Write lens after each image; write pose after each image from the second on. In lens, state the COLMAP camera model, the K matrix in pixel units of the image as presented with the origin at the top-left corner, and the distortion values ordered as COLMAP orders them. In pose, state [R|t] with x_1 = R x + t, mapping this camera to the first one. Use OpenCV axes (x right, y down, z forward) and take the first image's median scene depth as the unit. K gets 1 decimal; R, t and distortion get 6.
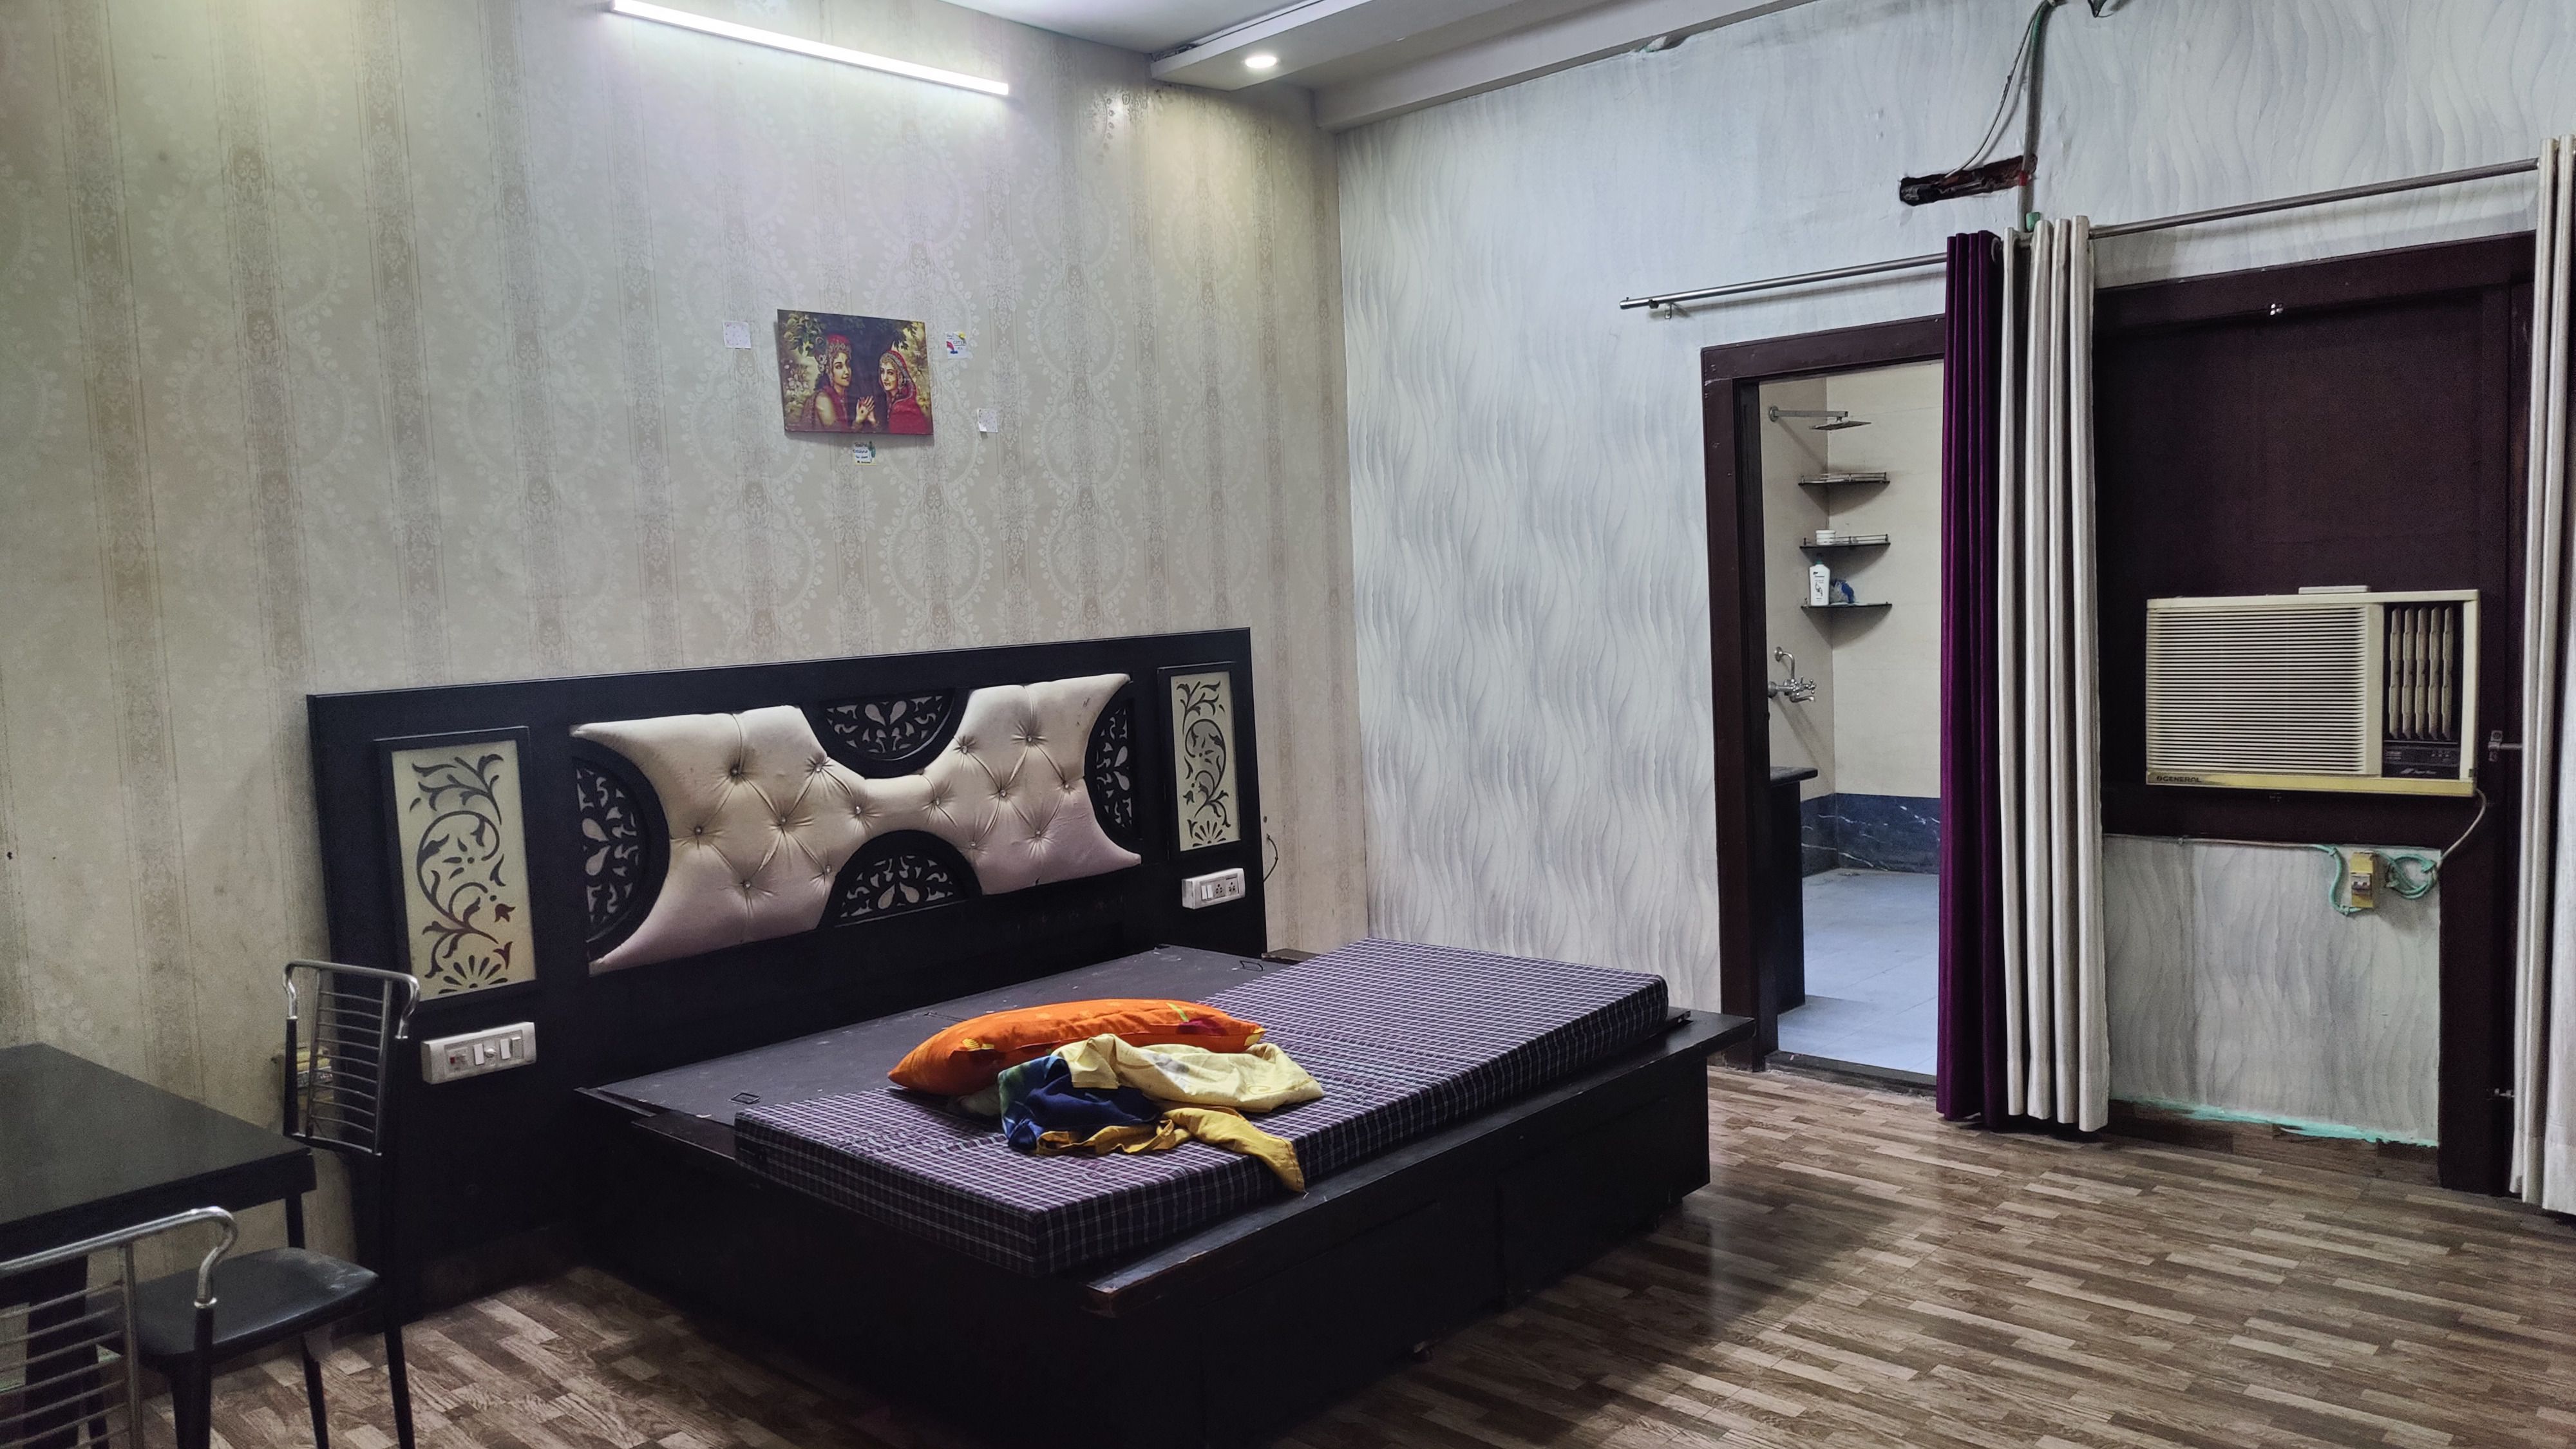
lens RADIAL K [[1766.5, 0, 1288.0], [0, 1766.5, 724.5], [0, 0, 1]] dist [0.031967, -0.036474]
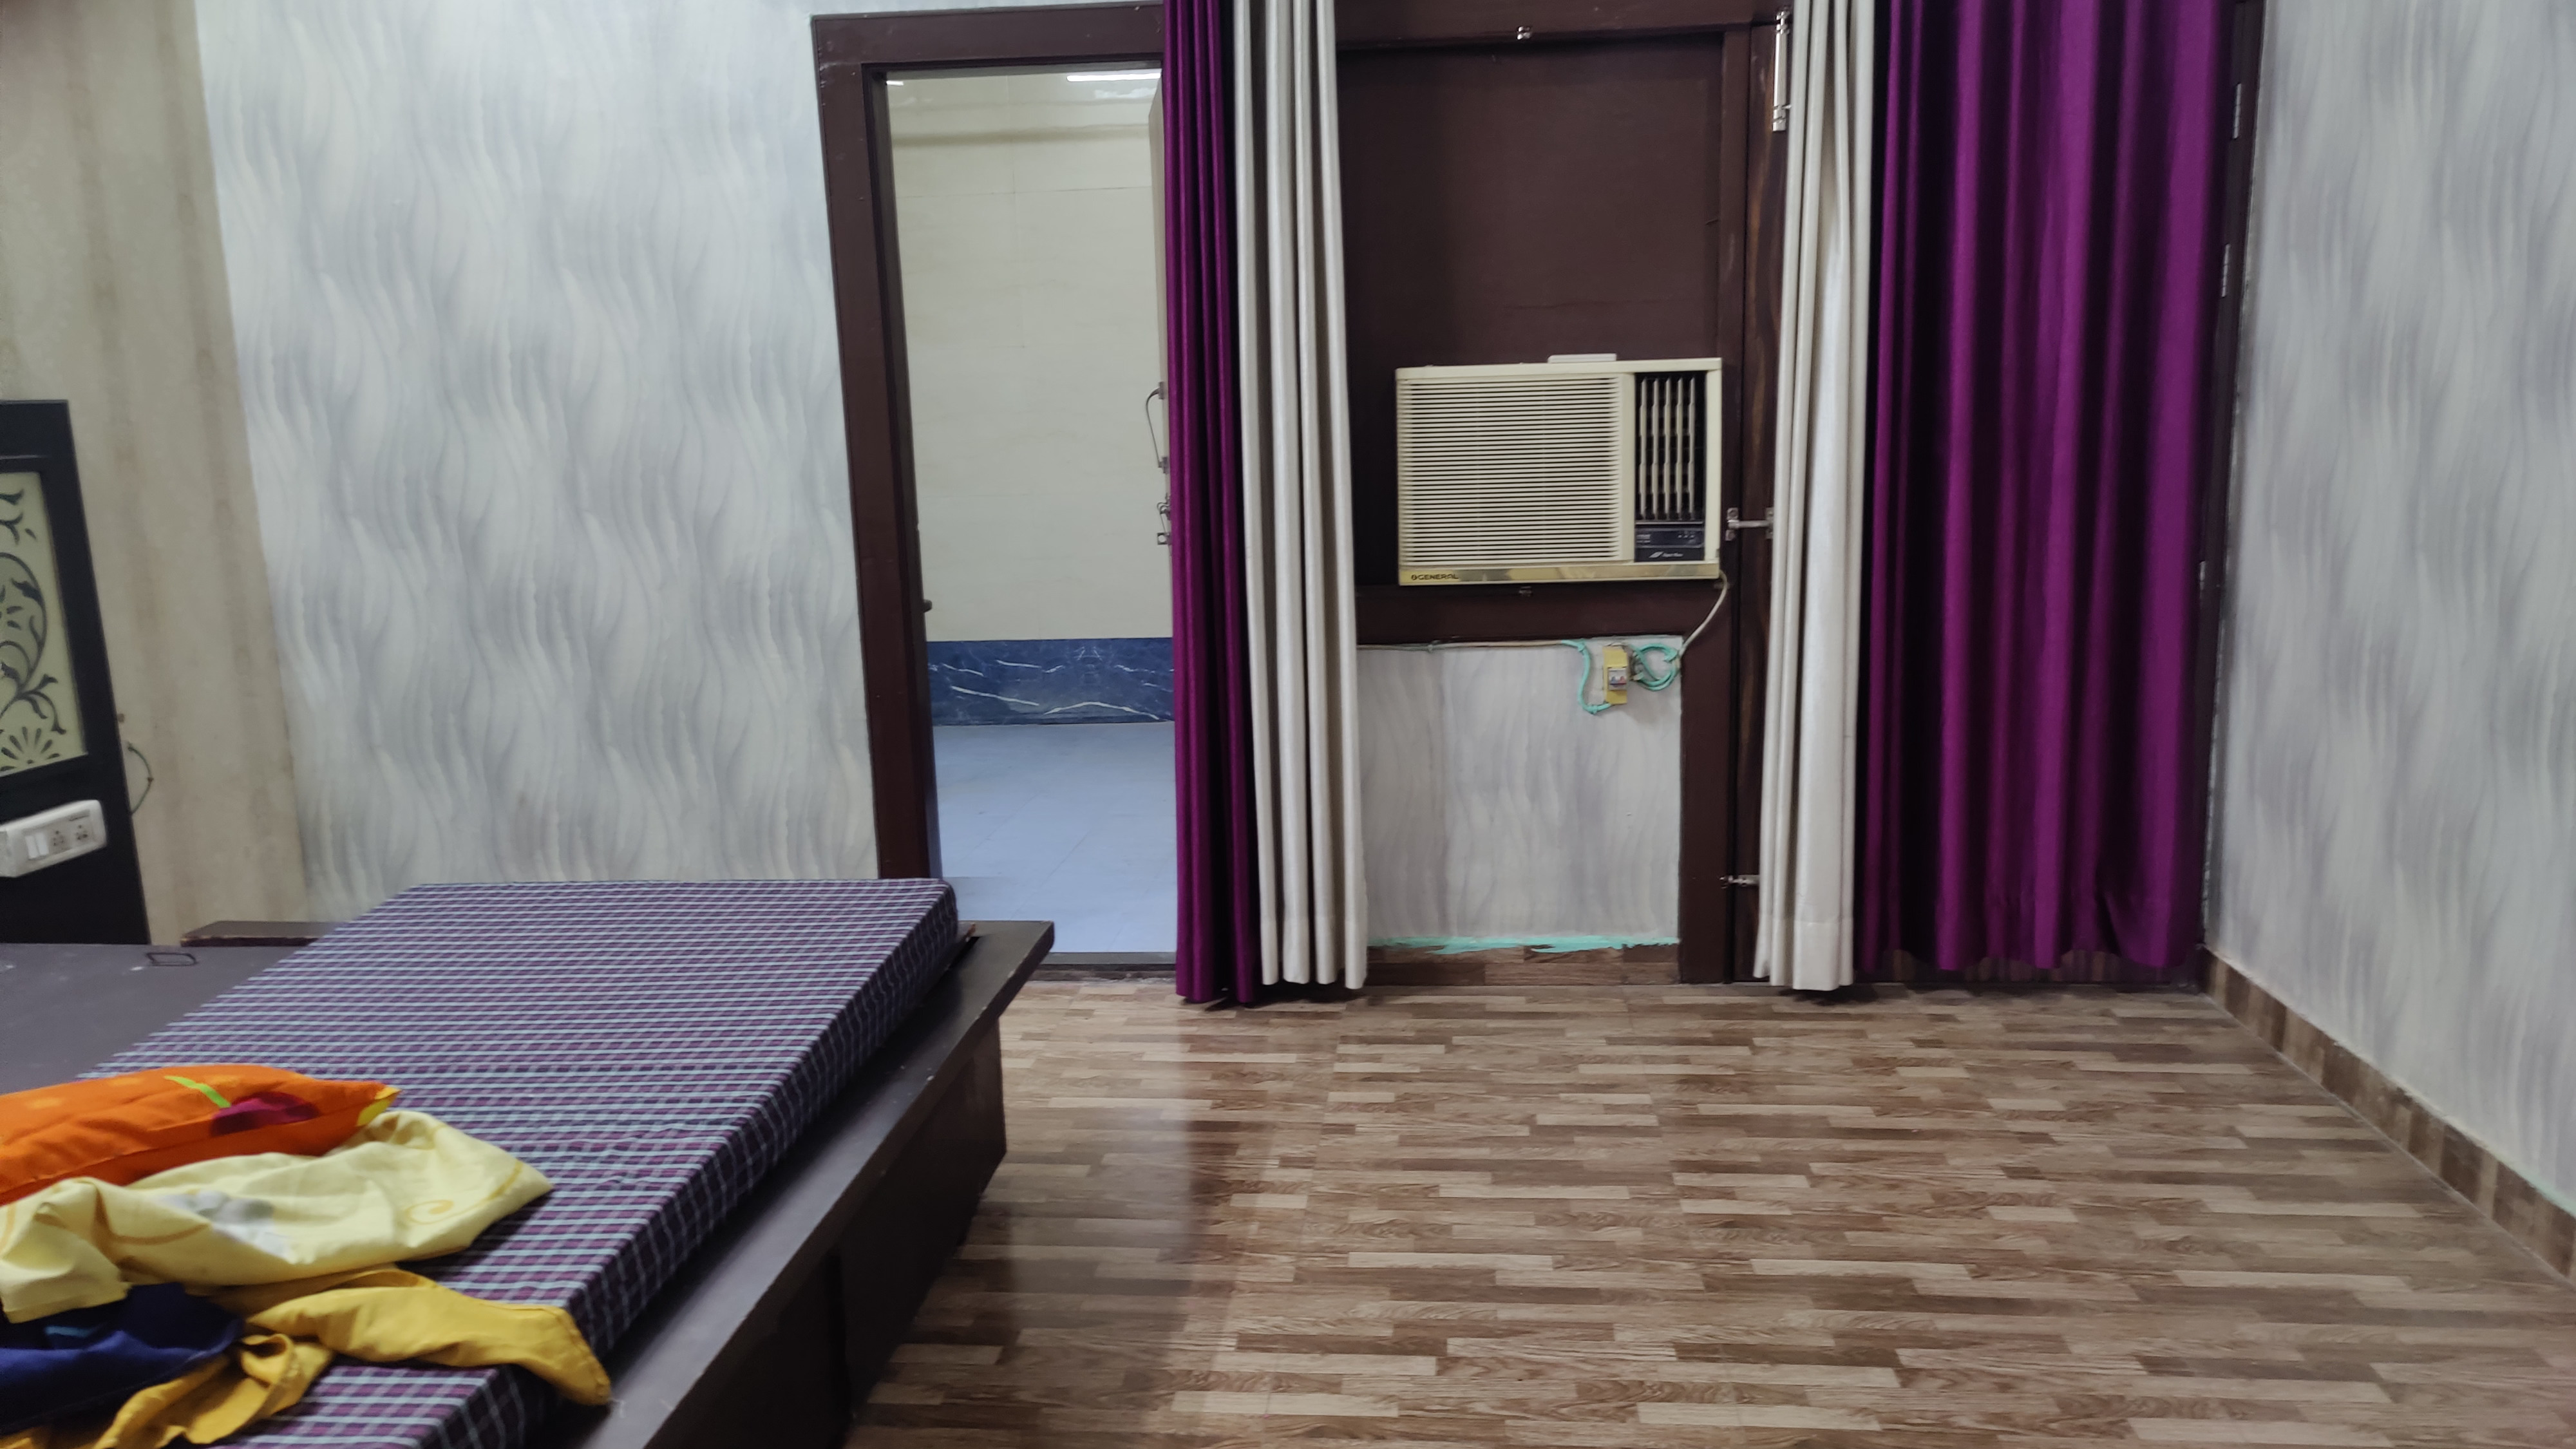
lens RADIAL K [[1766.5, 0, 1288.0], [0, 1766.5, 724.5], [0, 0, 1]] dist [0.031967, -0.036474]
pose [[0.789519, -0.083635, 0.608000, -0.097087], [0.040096, 0.995584, 0.084883, 0.027393], [-0.612414, -0.042639, 0.789386, 0.364803]]
